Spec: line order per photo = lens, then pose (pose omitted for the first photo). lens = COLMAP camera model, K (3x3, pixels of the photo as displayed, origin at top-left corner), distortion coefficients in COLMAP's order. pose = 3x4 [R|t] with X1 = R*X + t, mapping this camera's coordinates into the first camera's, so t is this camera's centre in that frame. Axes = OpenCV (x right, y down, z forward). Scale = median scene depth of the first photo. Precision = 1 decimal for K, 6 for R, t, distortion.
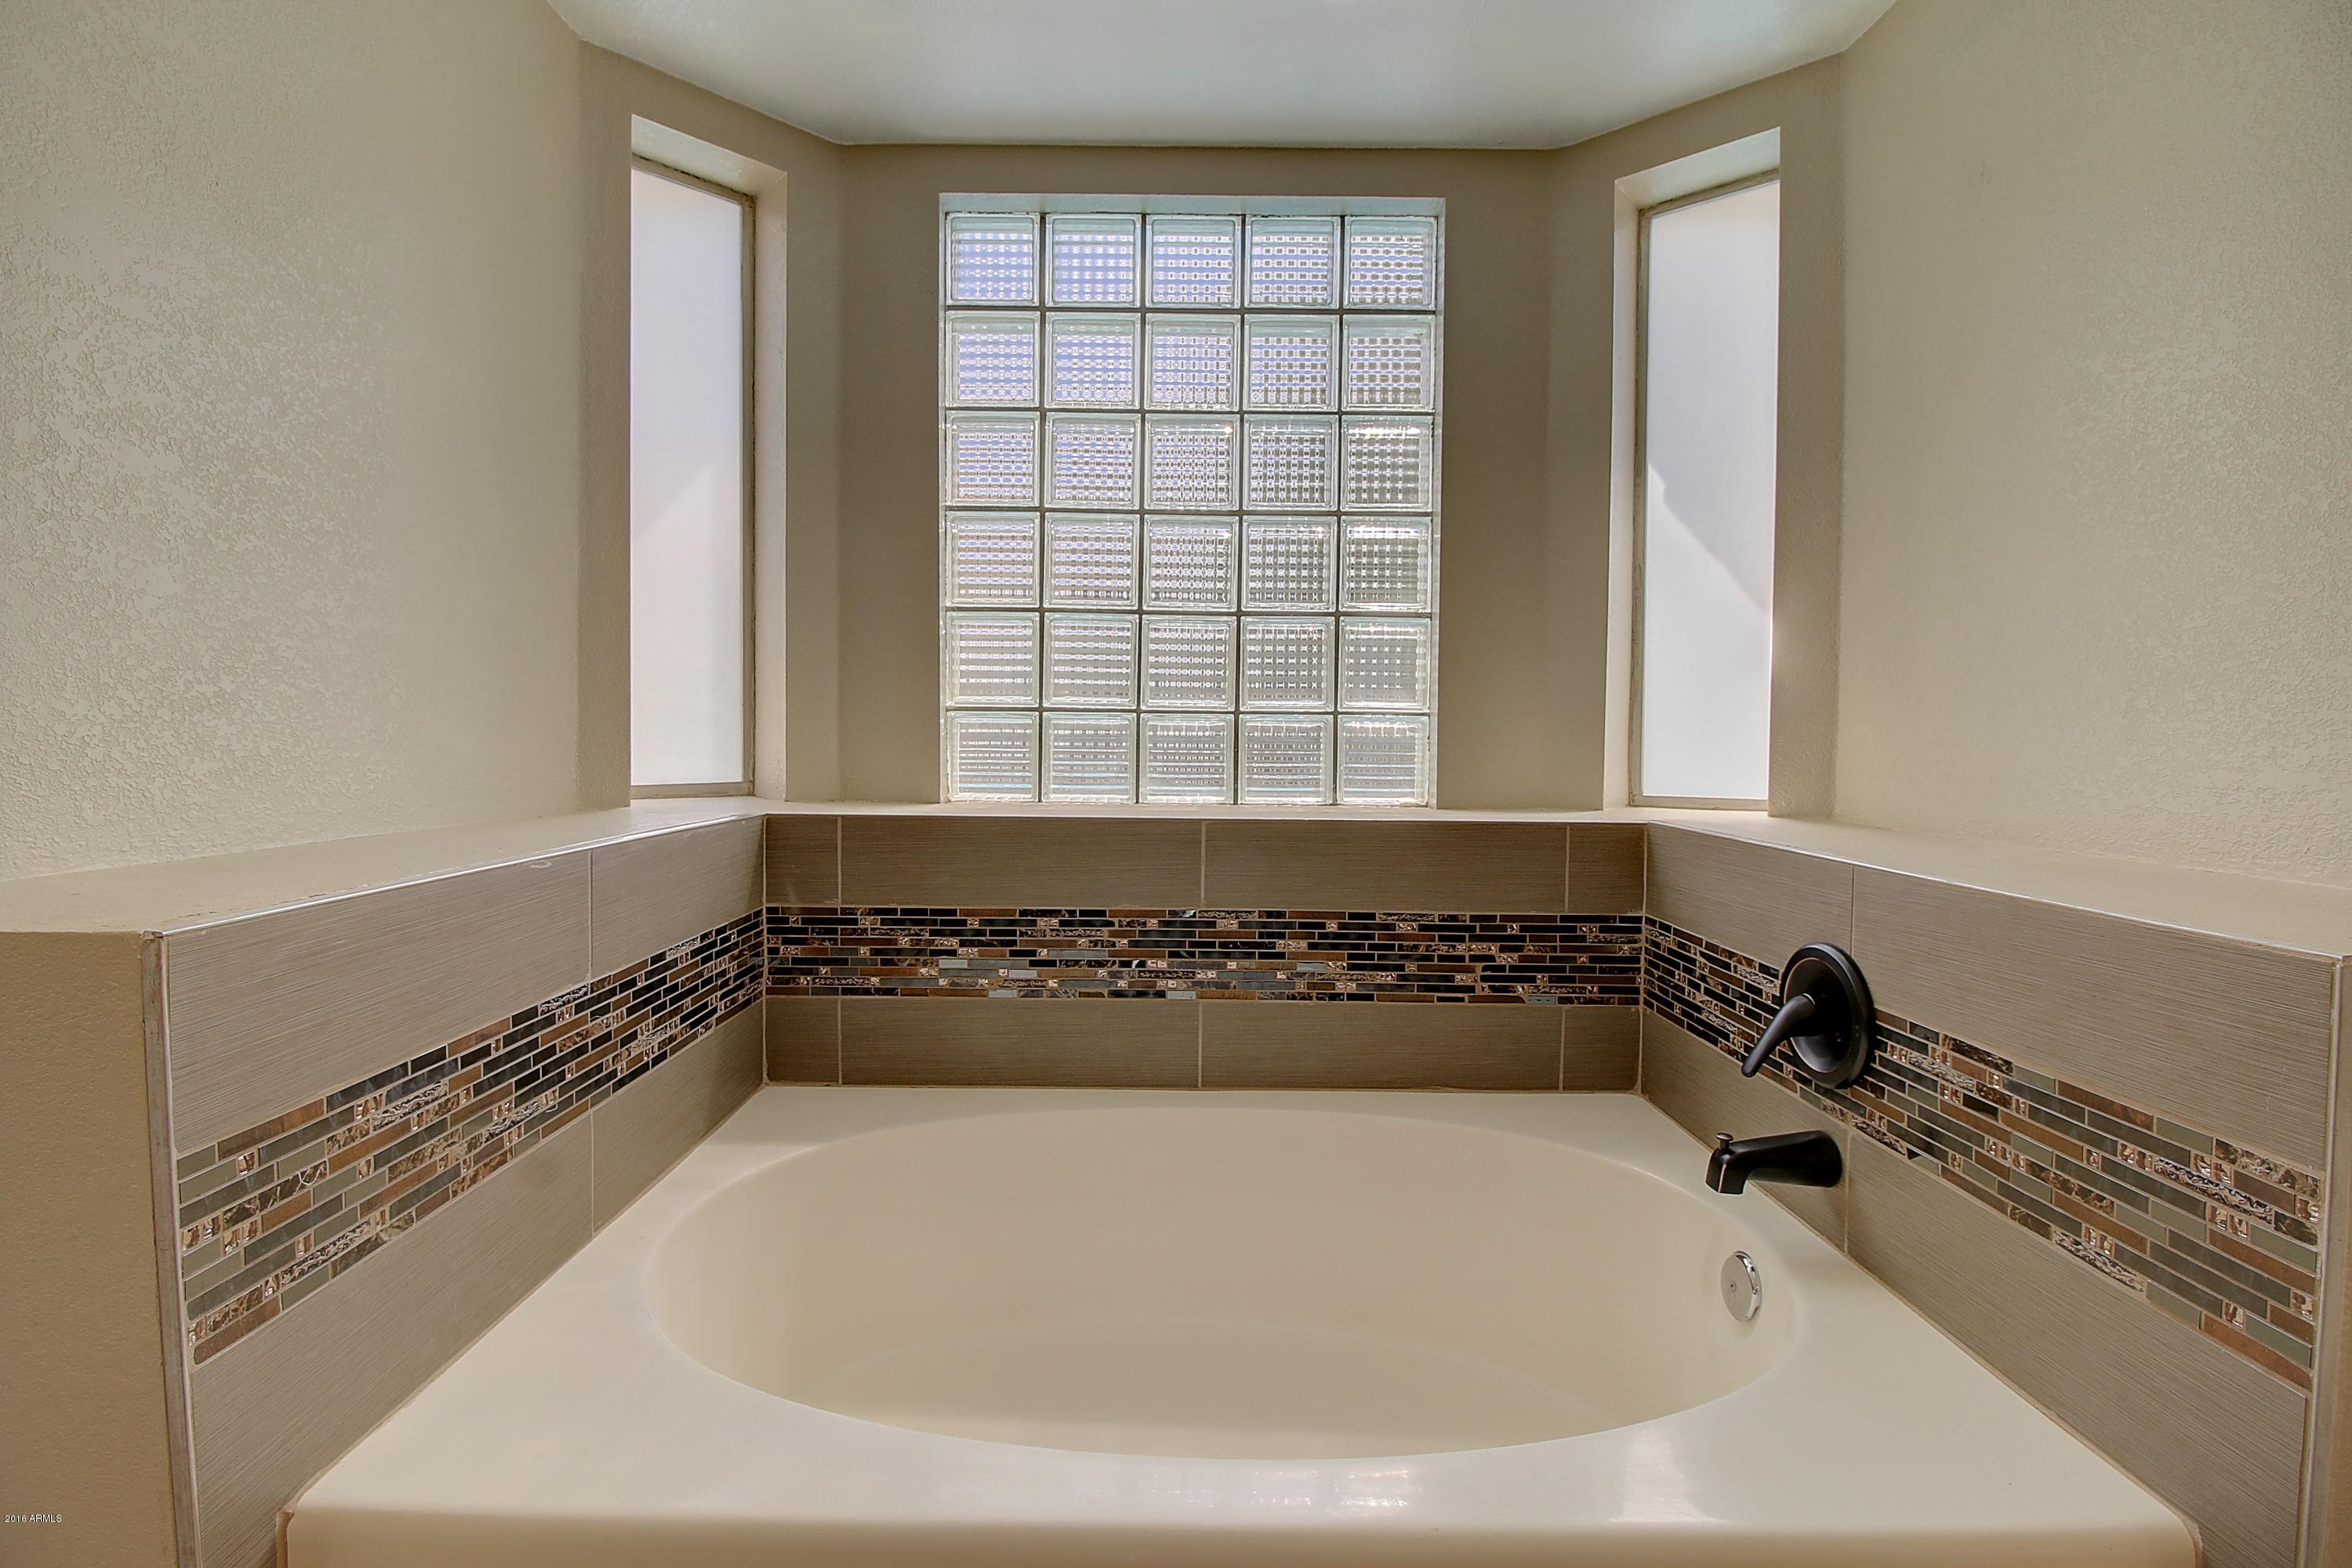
lens RADIAL K [[1081.0, 0, 1161.5], [0, 1081.0, 760.4], [0, 0, 1]] dist [0.000332, -0.013984]
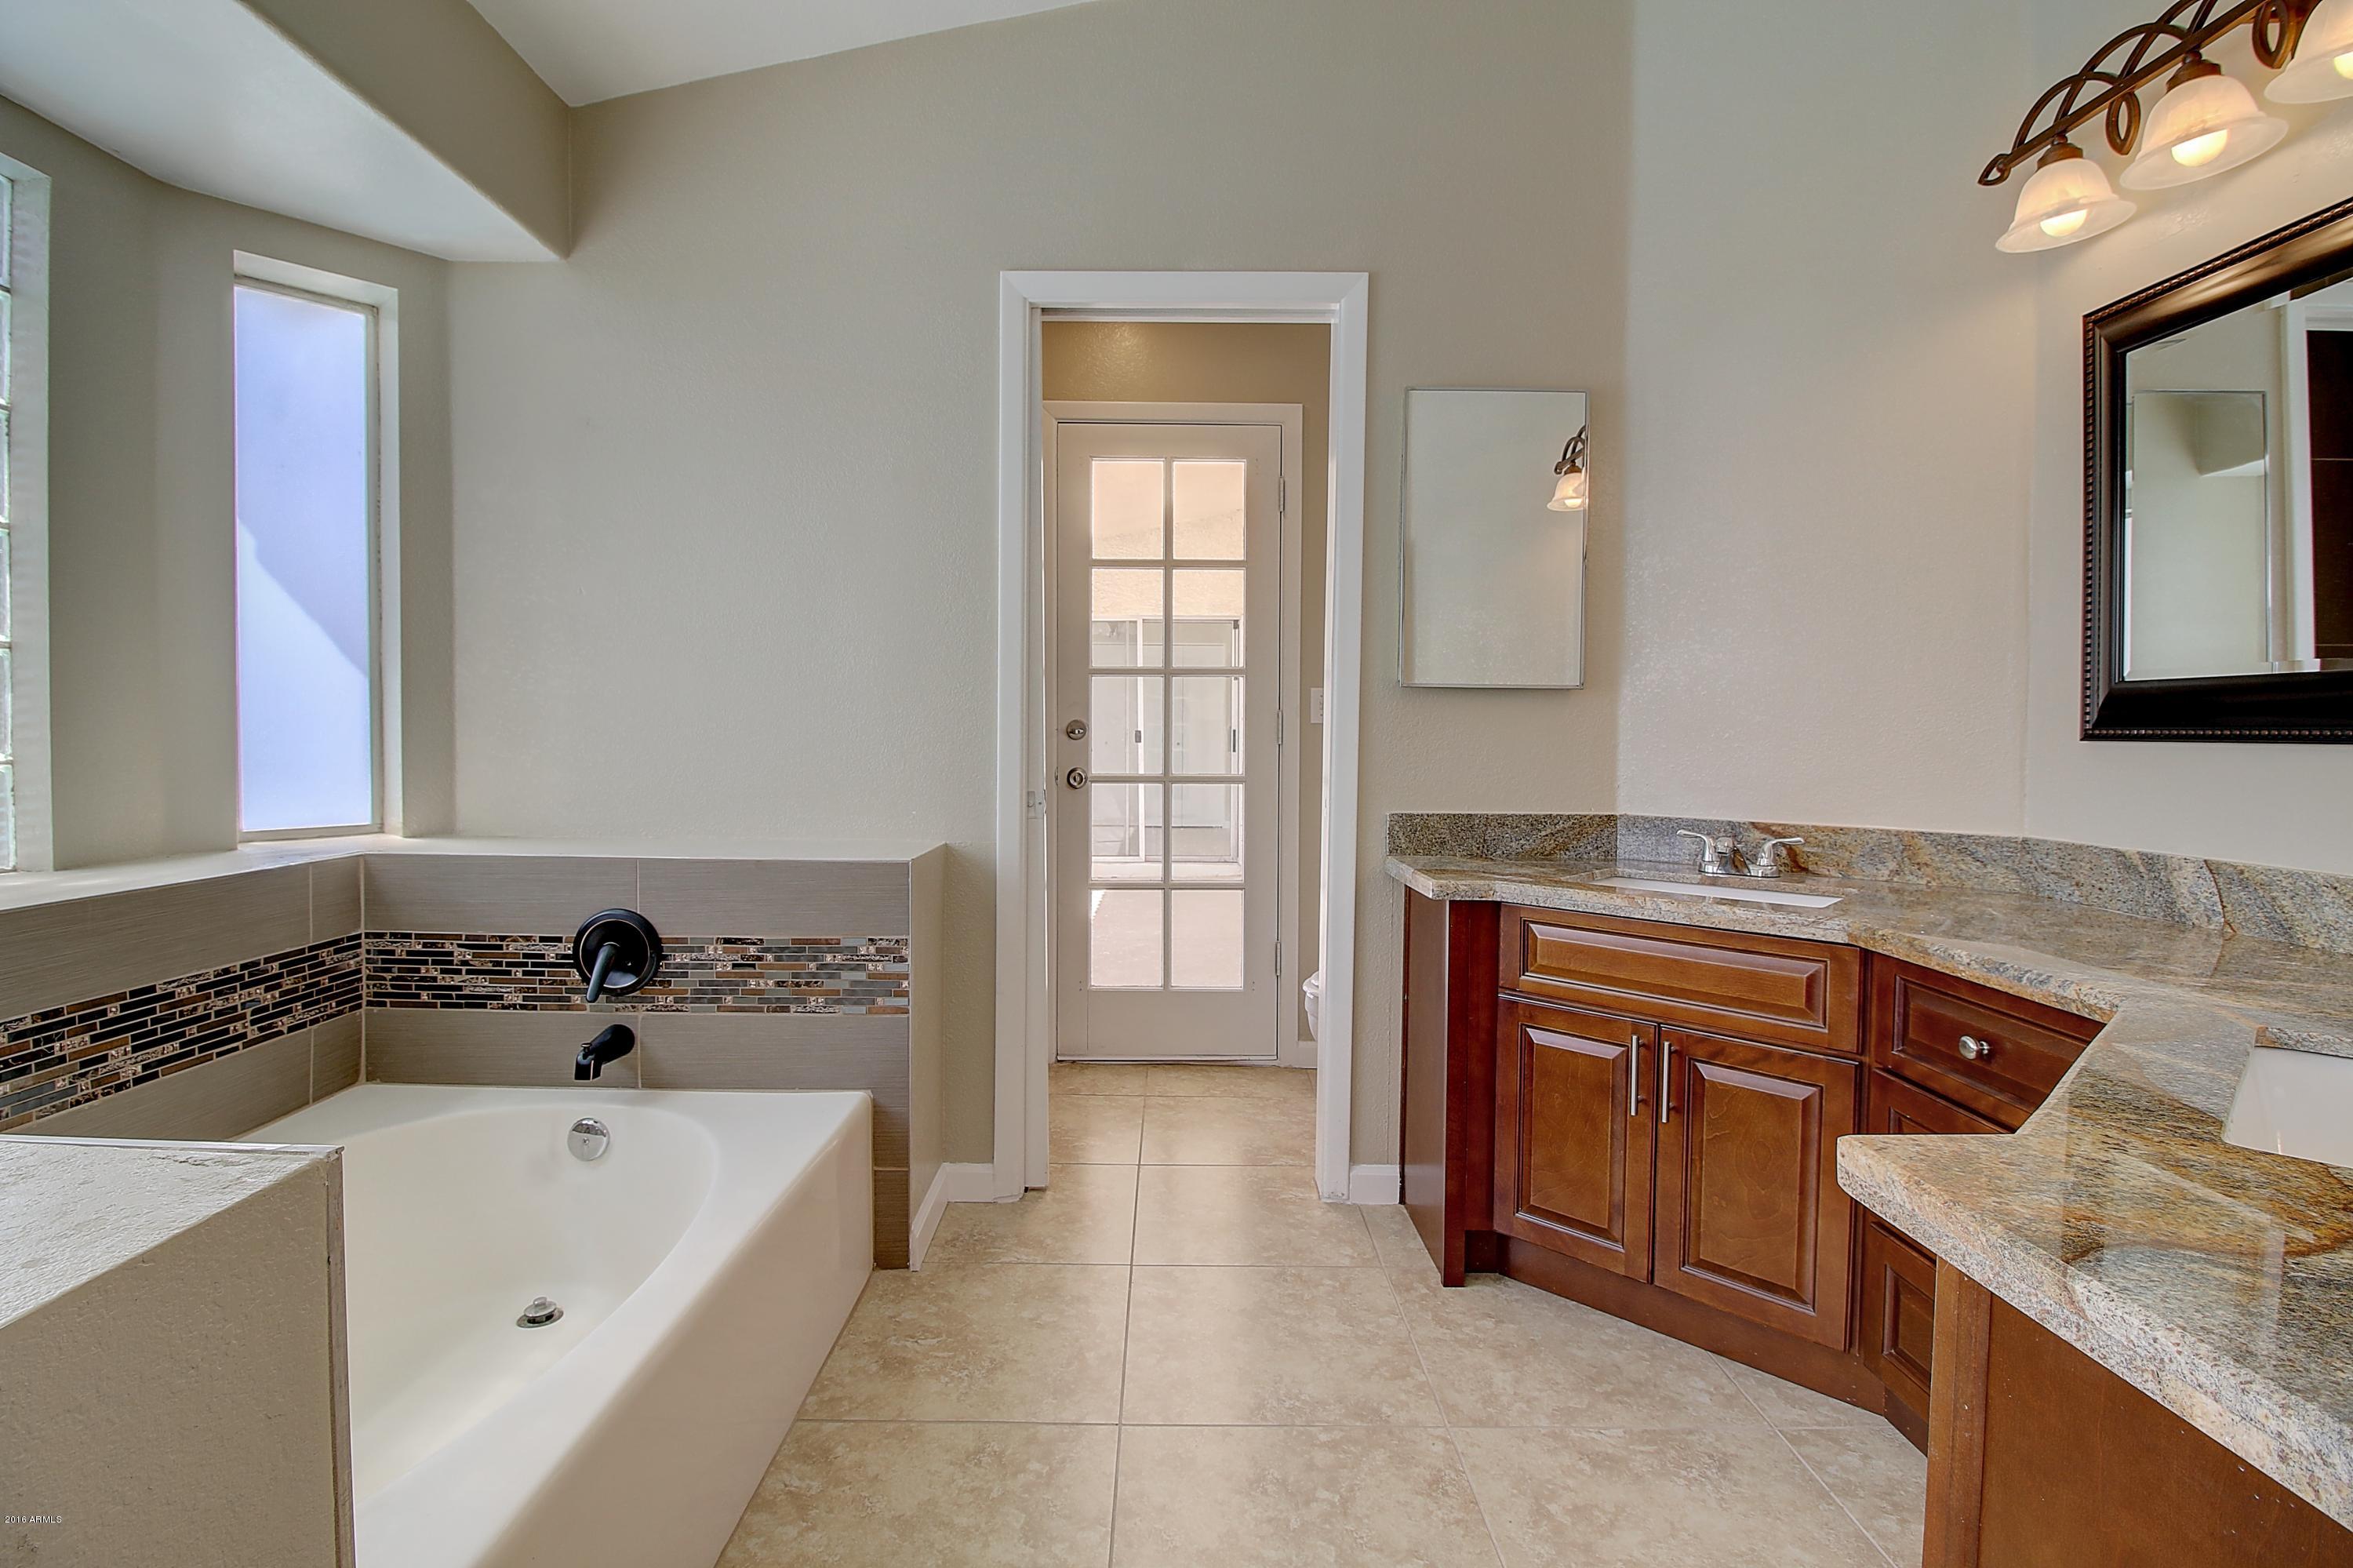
lens RADIAL K [[1081.5, 0, 1162.0], [0, 1081.5, 760.4], [0, 0, 1]] dist [0.000332, -0.013984]
pose [[-0.003781, -0.037551, 0.999288, -0.727817], [0.017593, 0.999138, 0.037612, -0.073352], [-0.999838, 0.017722, -0.003118, 0.124603]]
